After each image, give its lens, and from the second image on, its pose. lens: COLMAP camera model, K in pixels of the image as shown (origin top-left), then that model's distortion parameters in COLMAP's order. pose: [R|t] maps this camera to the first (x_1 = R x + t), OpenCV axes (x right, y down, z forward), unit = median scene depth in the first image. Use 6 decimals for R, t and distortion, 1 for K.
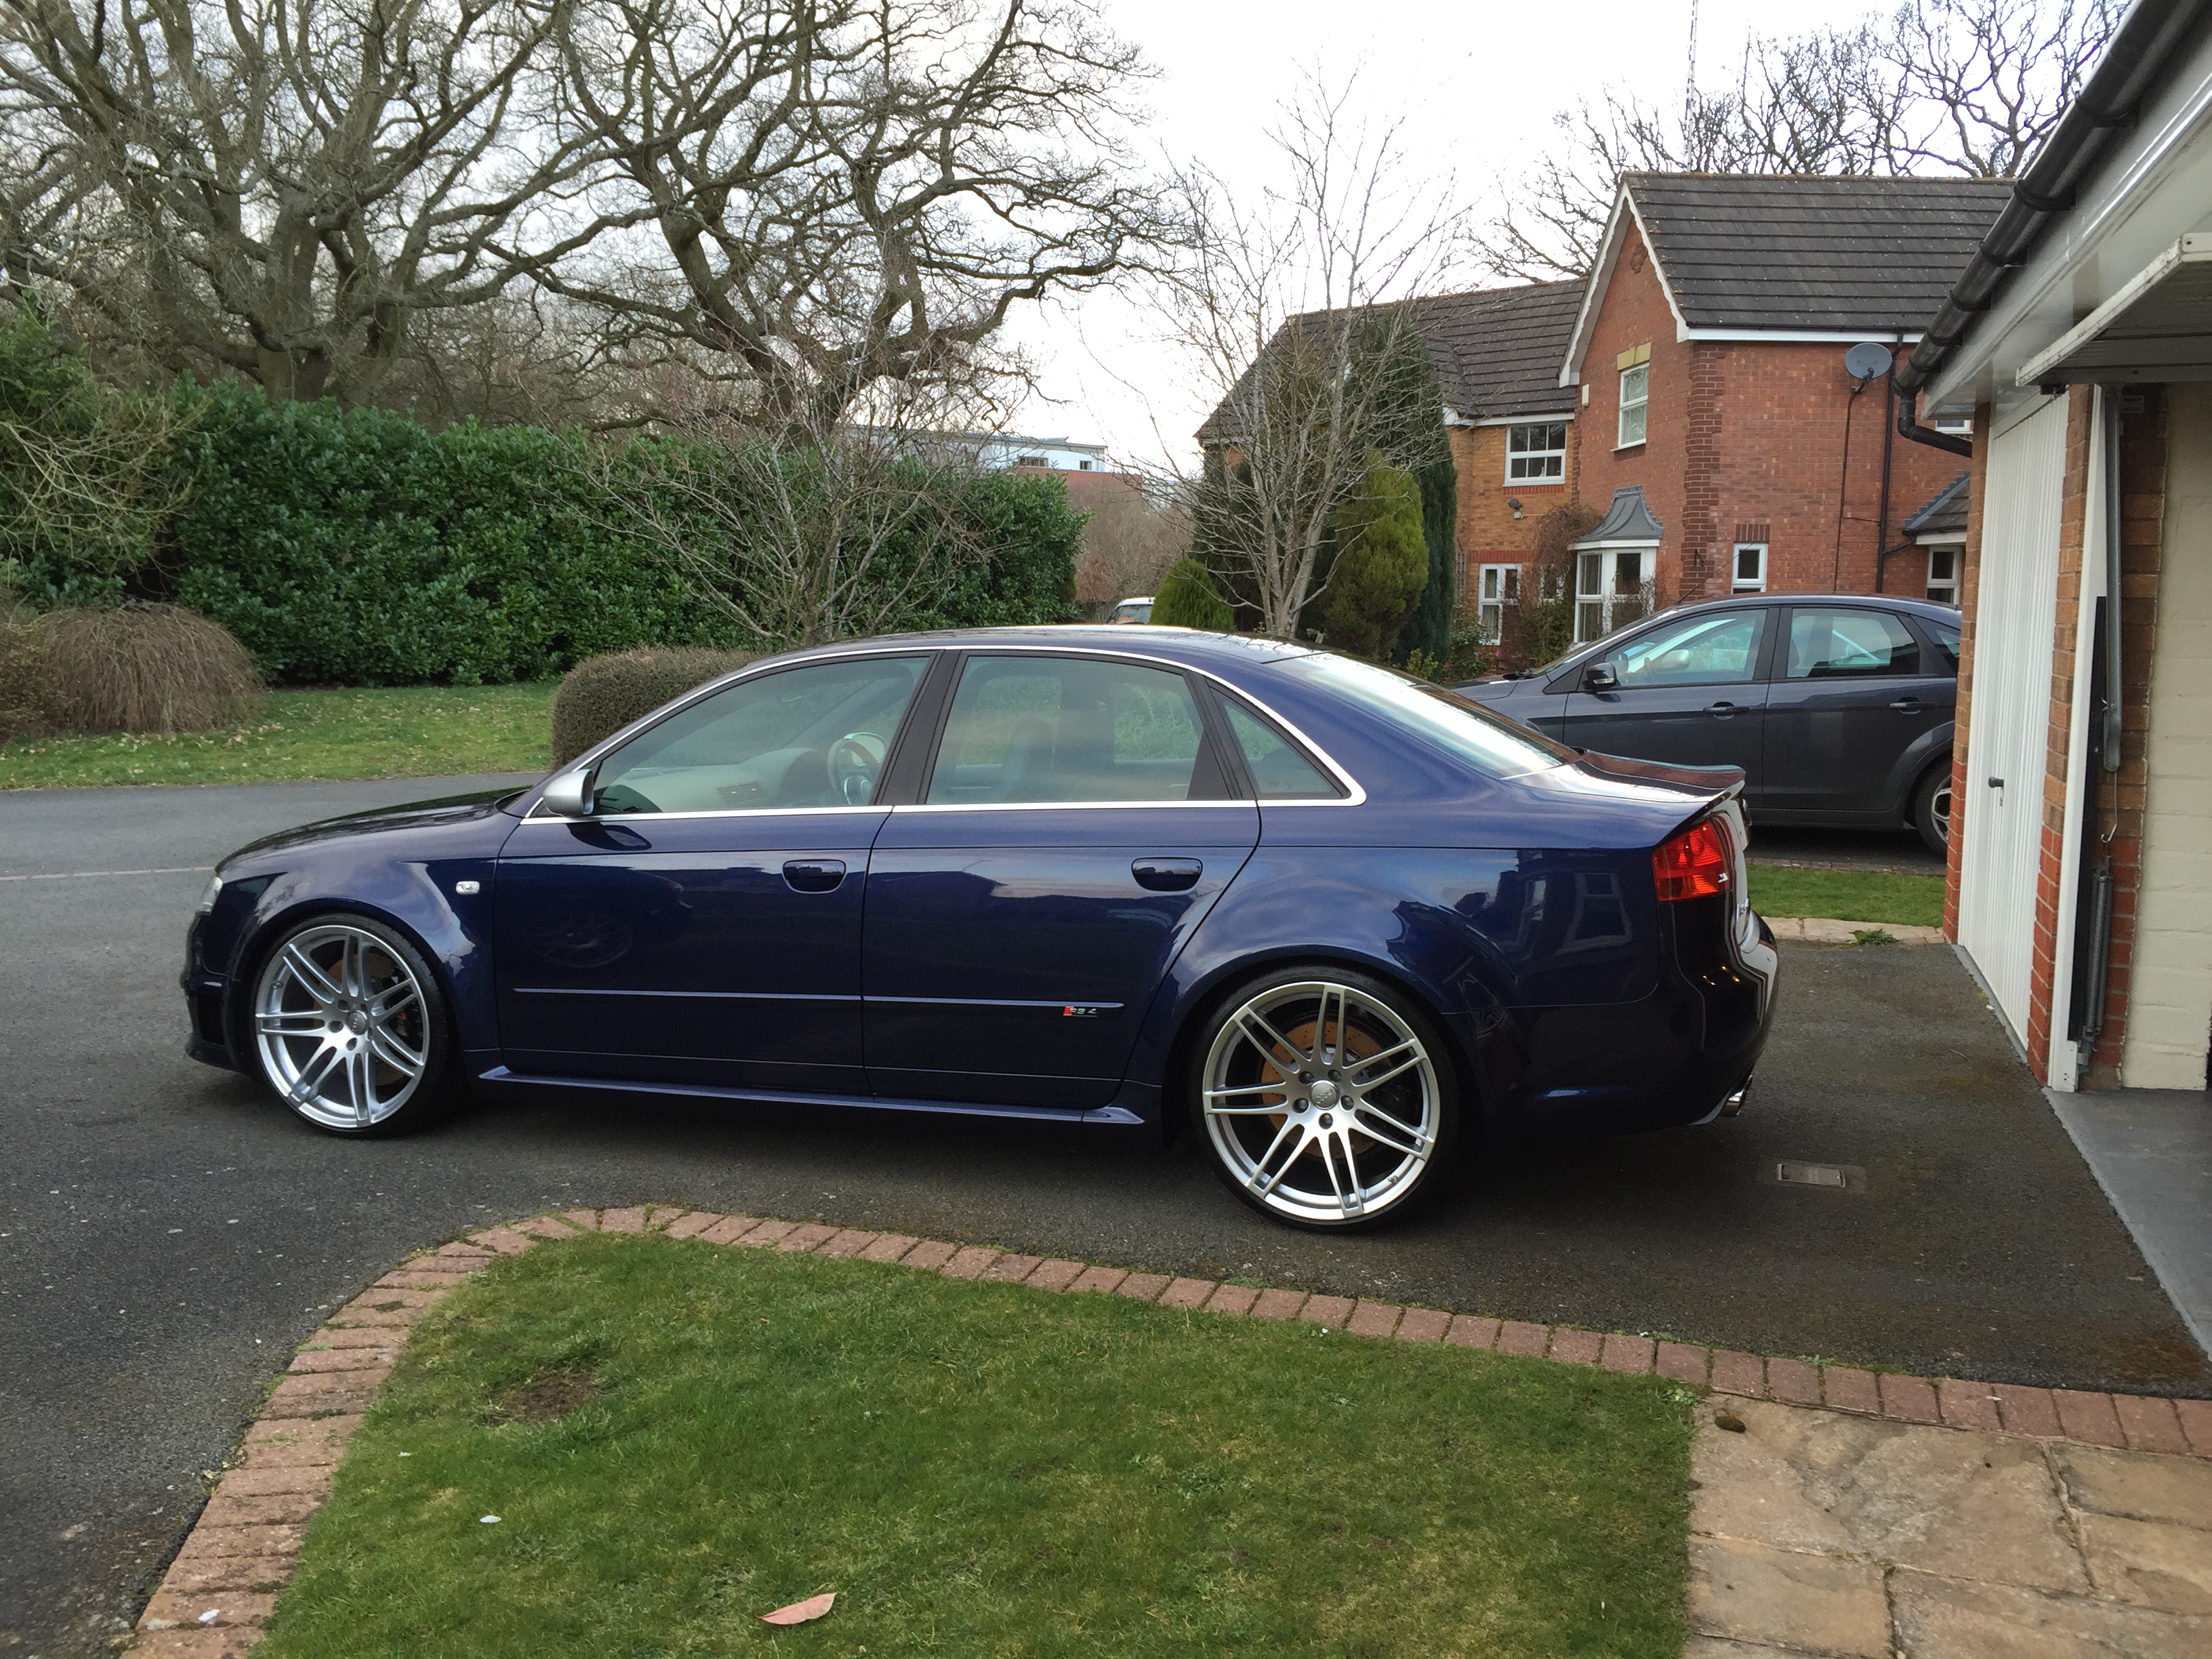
lens RADIAL K [[1884.6, 0, 1106.0], [0, 1884.6, 829.5], [0, 0, 1]] dist [0.091596, -0.124976]
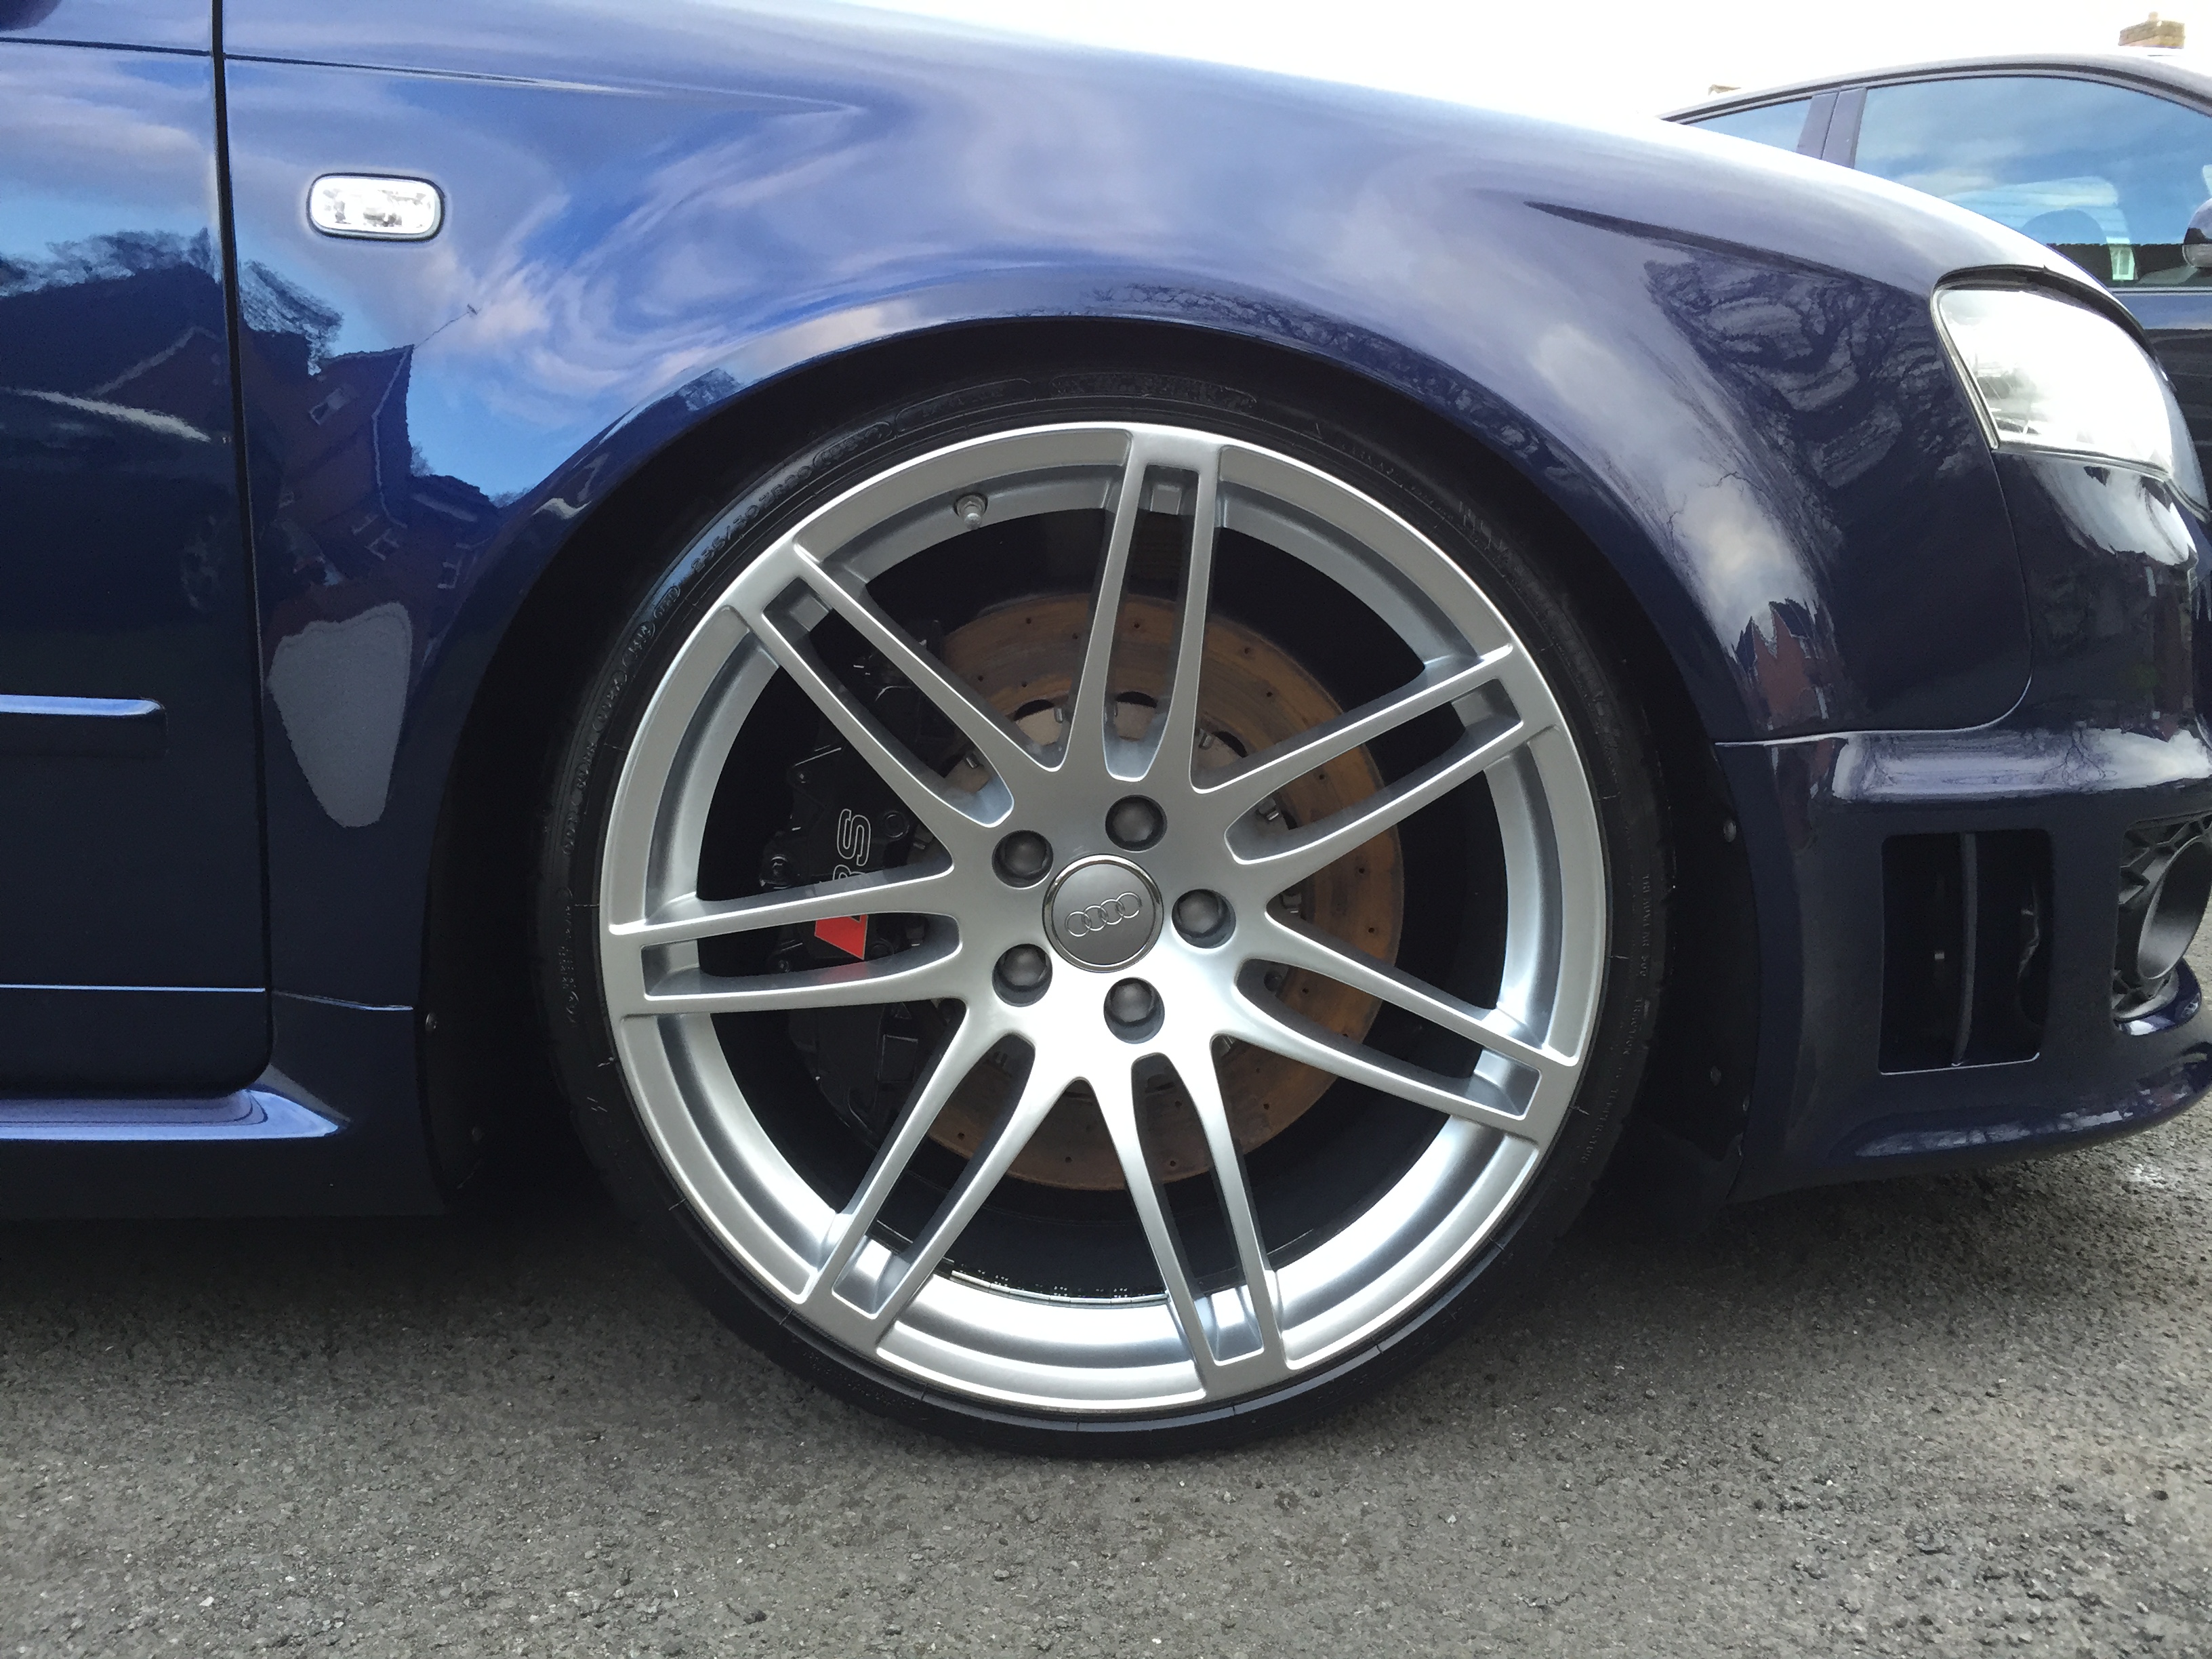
lens RADIAL K [[1884.6, 0, 1106.0], [0, 1884.6, 829.5], [0, 0, 1]] dist [0.091596, -0.124976]
pose [[0.934705, -0.040320, 0.353131, 0.004712], [0.016719, 0.997433, 0.069633, 0.019363], [-0.355032, -0.059183, 0.932979, 0.131767]]
